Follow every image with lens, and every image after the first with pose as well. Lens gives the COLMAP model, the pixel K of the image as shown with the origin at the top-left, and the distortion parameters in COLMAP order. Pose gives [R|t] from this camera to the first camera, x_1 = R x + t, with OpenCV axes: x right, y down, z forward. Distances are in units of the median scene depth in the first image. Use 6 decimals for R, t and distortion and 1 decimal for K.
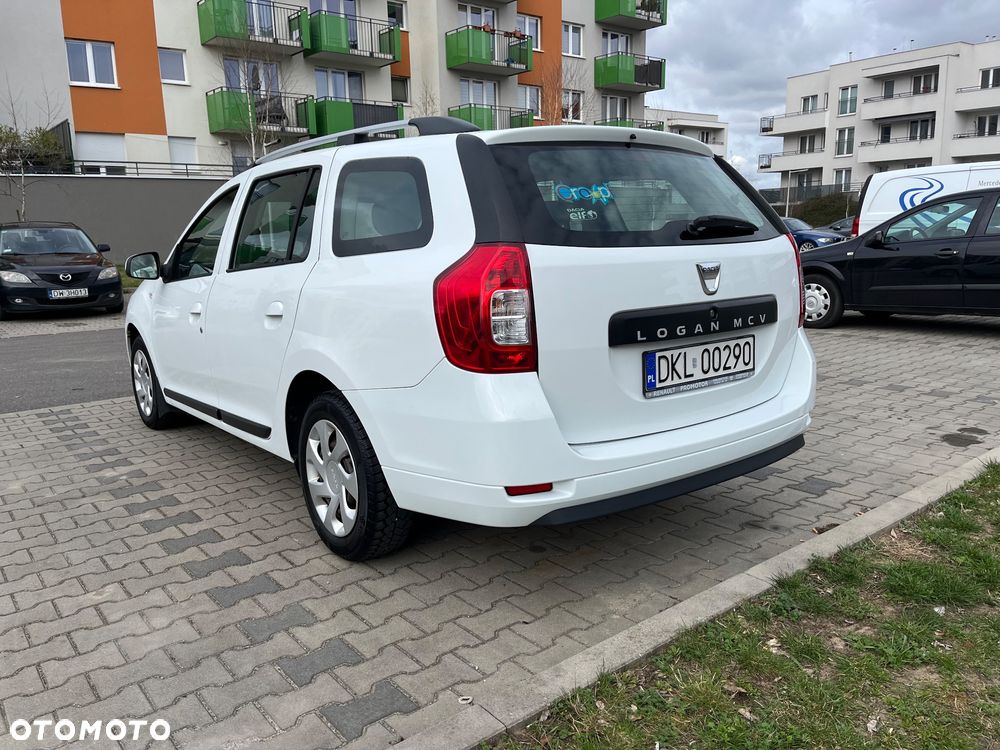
lens RADIAL K [[758.3, 0, 499.4], [0, 758.3, 384.6], [0, 0, 1]] dist [0.081275, -0.112136]
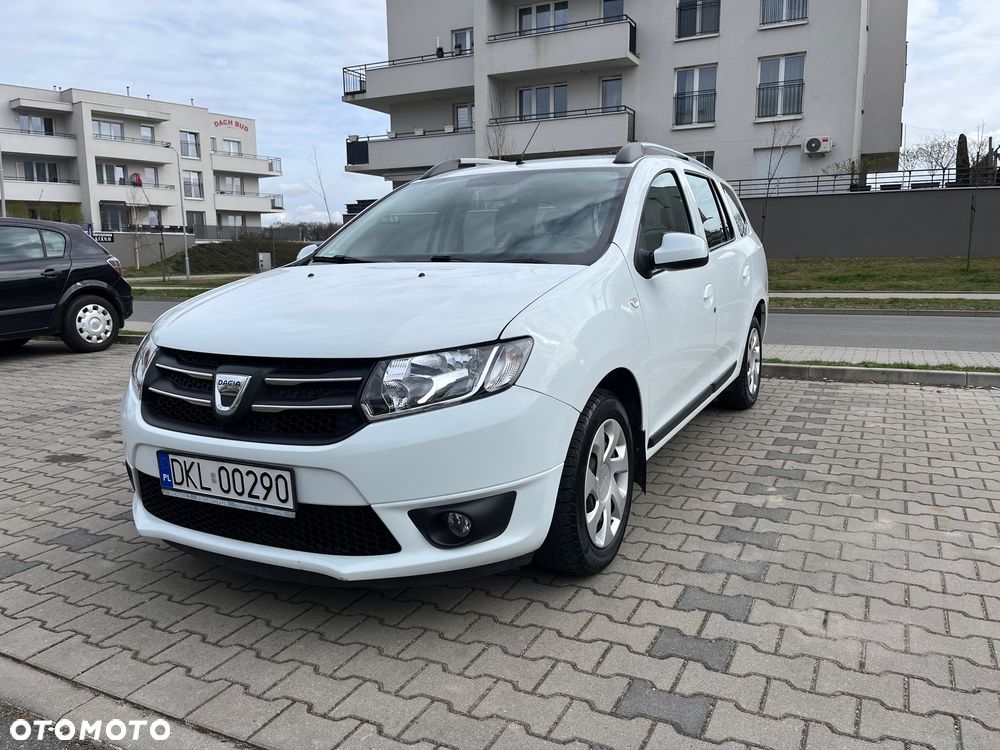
lens RADIAL K [[747.7, 0, 501.5], [0, 747.7, 378.1], [0, 0, 1]] dist [0.074076, -0.096677]
pose [[-0.411800, -0.120112, 0.903324, -1.363795], [0.209709, 0.952179, 0.222209, -0.305717], [-0.886816, 0.280941, -0.366919, 1.890338]]
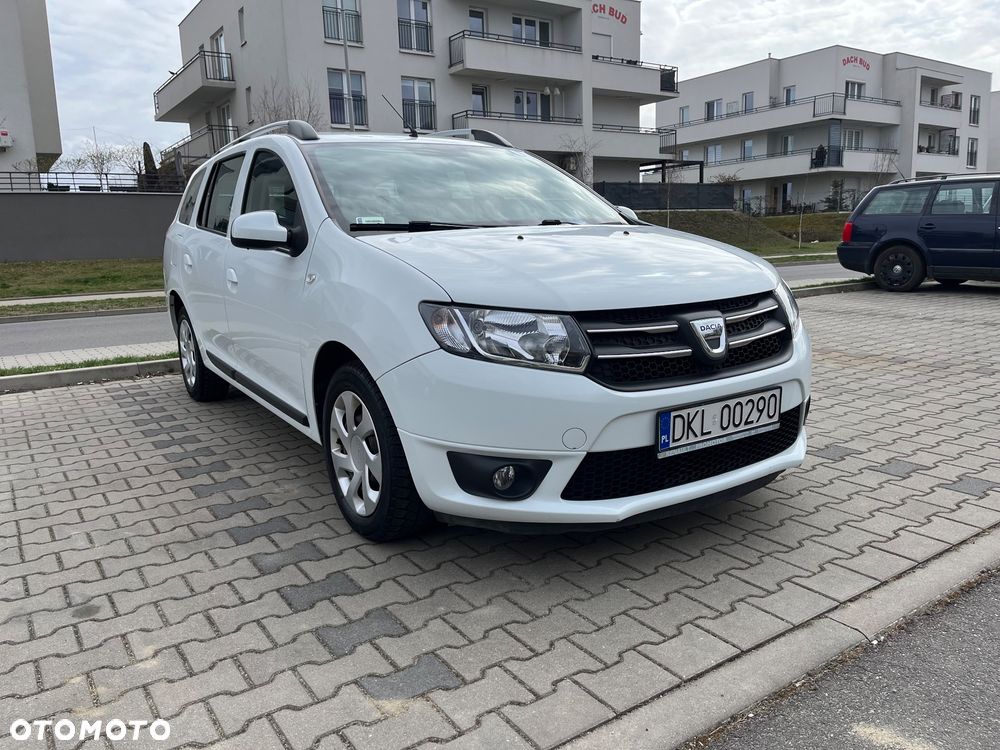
lens RADIAL K [[756.2, 0, 493.1], [0, 756.2, 387.1], [0, 0, 1]] dist [0.082121, -0.107031]
pose [[-0.994636, 0.036640, 0.096734, -0.511523], [0.071166, 0.921056, 0.382872, -0.440397], [-0.075069, 0.387702, -0.918723, 2.560021]]
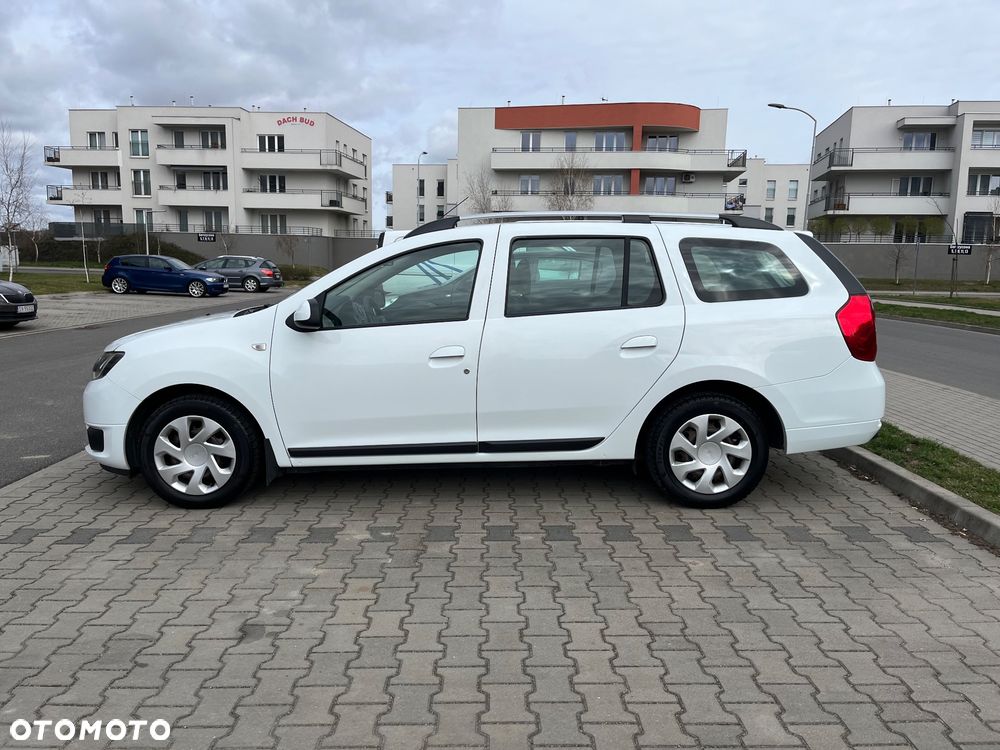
lens RADIAL K [[752.5, 0, 509.7], [0, 752.5, 372.7], [0, 0, 1]] dist [0.072113, -0.093410]
pose [[0.610568, -0.083101, 0.787592, -1.368926], [0.131414, 0.991324, 0.002721, -0.073264], [-0.780984, 0.101839, 0.616192, 0.345682]]
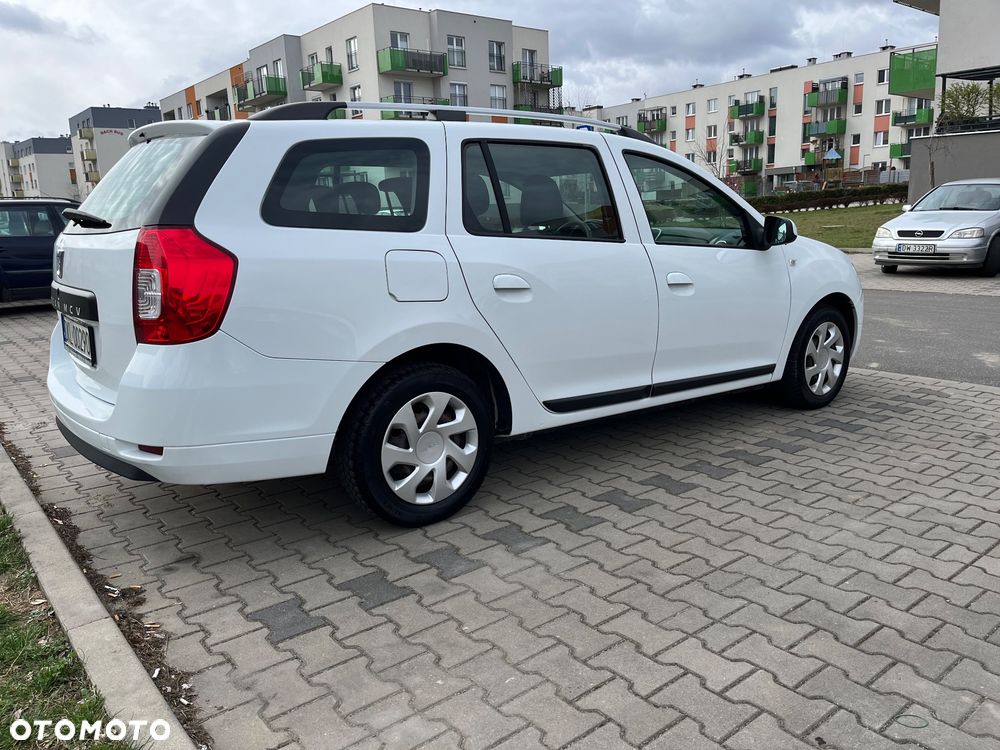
lens RADIAL K [[758.1, 0, 494.1], [0, 758.1, 378.9], [0, 0, 1]] dist [0.075936, -0.100507]
pose [[-0.000244, 0.234203, -0.972188, 1.081715], [-0.167942, 0.958370, 0.230917, -0.262544], [0.985797, 0.163328, 0.039099, 1.214109]]
